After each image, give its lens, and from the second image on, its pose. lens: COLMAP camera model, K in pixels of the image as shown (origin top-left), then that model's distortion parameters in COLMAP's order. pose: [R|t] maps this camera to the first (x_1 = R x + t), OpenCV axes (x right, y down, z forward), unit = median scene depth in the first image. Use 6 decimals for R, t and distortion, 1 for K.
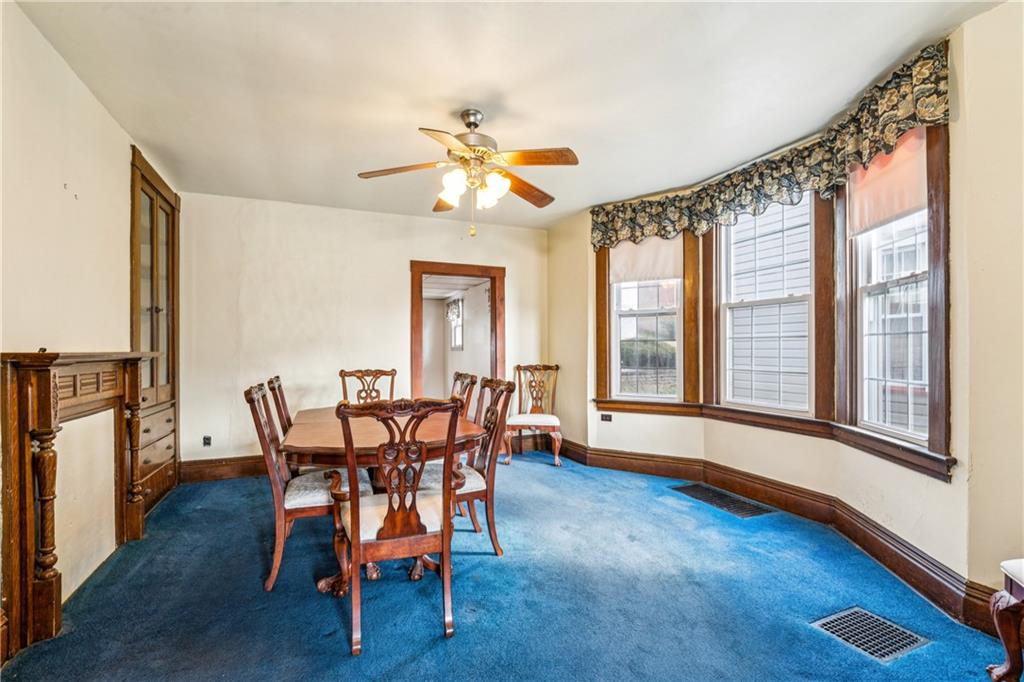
lens RADIAL K [[479.3, 0, 512.0], [0, 479.3, 341.0], [0, 0, 1]] dist [-0.000212, -0.000039]
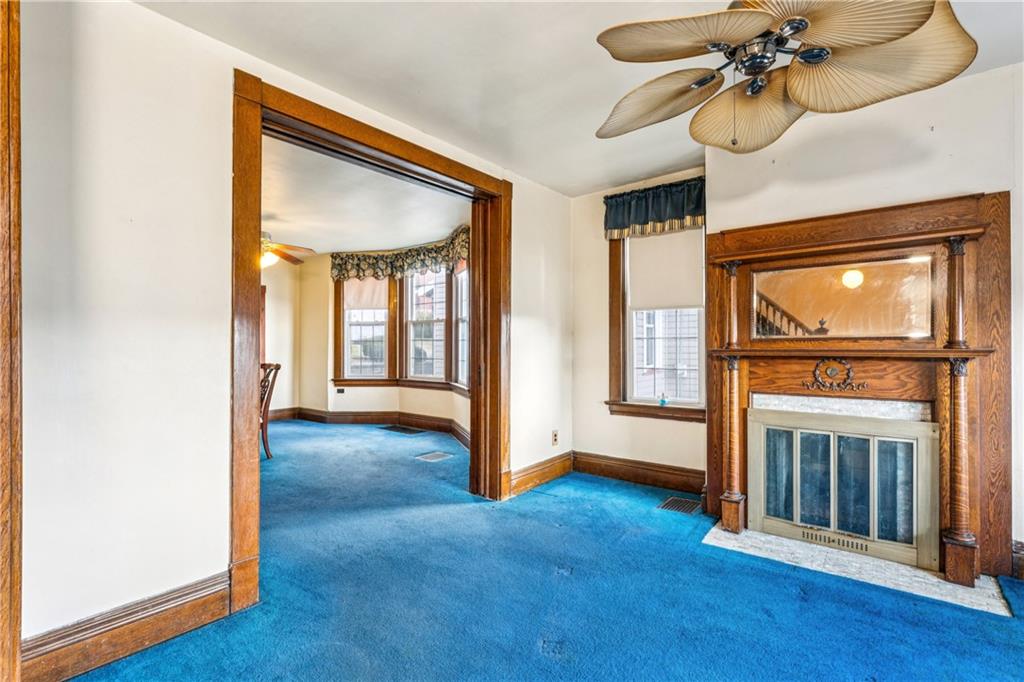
lens RADIAL K [[479.3, 0, 512.0], [0, 479.3, 341.0], [0, 0, 1]] dist [-0.000212, -0.000039]
pose [[0.881127, 0.005683, 0.472846, -0.051320], [-0.009887, 0.999931, 0.006406, -0.016602], [-0.472777, -0.010319, 0.881122, -0.674746]]
